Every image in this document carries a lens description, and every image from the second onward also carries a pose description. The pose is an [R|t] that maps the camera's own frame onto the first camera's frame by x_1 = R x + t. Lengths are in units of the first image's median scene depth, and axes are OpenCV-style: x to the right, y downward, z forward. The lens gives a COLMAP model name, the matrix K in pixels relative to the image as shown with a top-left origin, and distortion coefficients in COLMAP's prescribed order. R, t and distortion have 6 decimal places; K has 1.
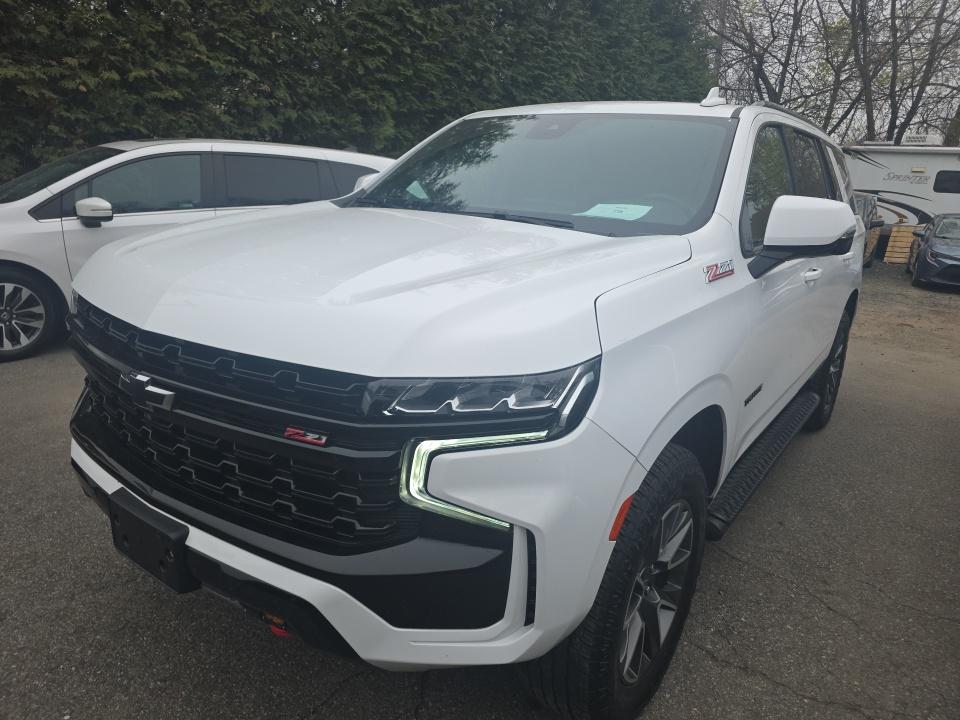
lens RADIAL K [[641.7, 0, 477.7], [0, 641.7, 357.6], [0, 0, 1]] dist [0.024857, -0.018121]
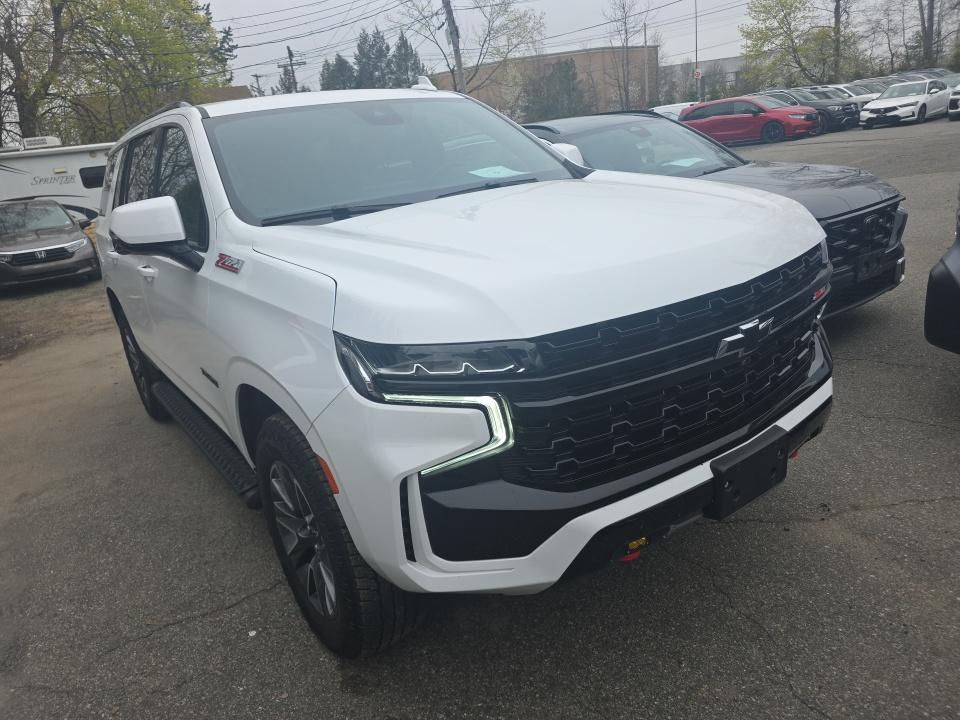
lens RADIAL K [[641.7, 0, 473.2], [0, 641.7, 363.6], [0, 0, 1]] dist [0.024857, -0.018121]
pose [[0.310303, -0.385336, 0.869039, -1.077180], [0.384877, 0.886815, 0.255792, -0.244622], [-0.869242, 0.255100, 0.423488, 0.621975]]
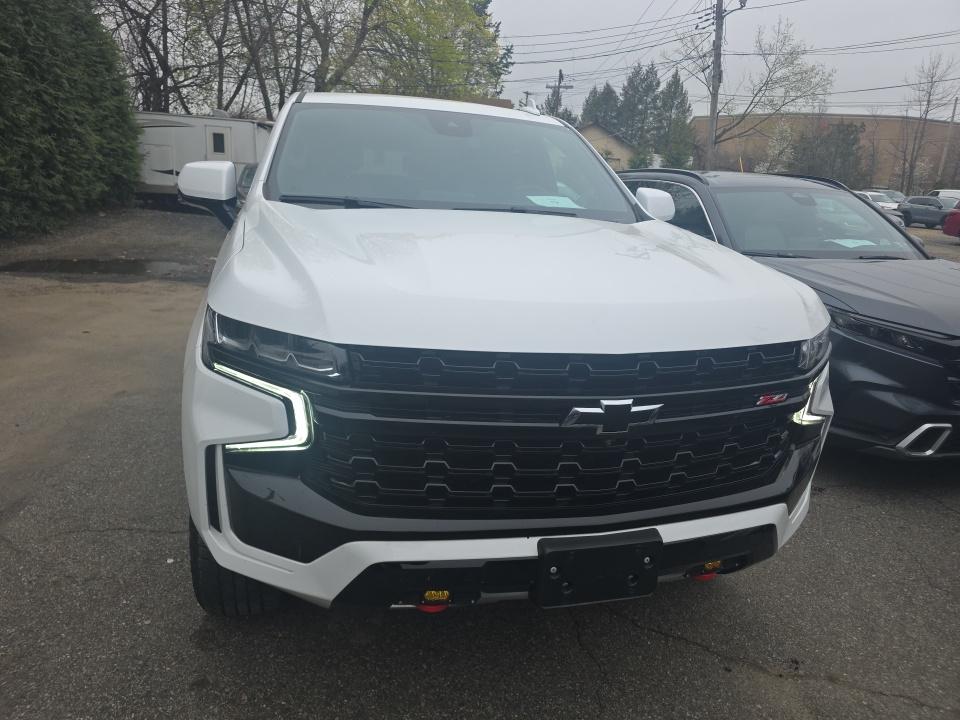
lens RADIAL K [[641.7, 0, 476.9], [0, 641.7, 355.4], [0, 0, 1]] dist [0.024857, -0.018121]
pose [[0.629503, -0.216366, 0.746266, -0.887458], [0.183193, 0.974700, 0.128066, -0.131632], [-0.755094, 0.056092, 0.653213, 0.338161]]
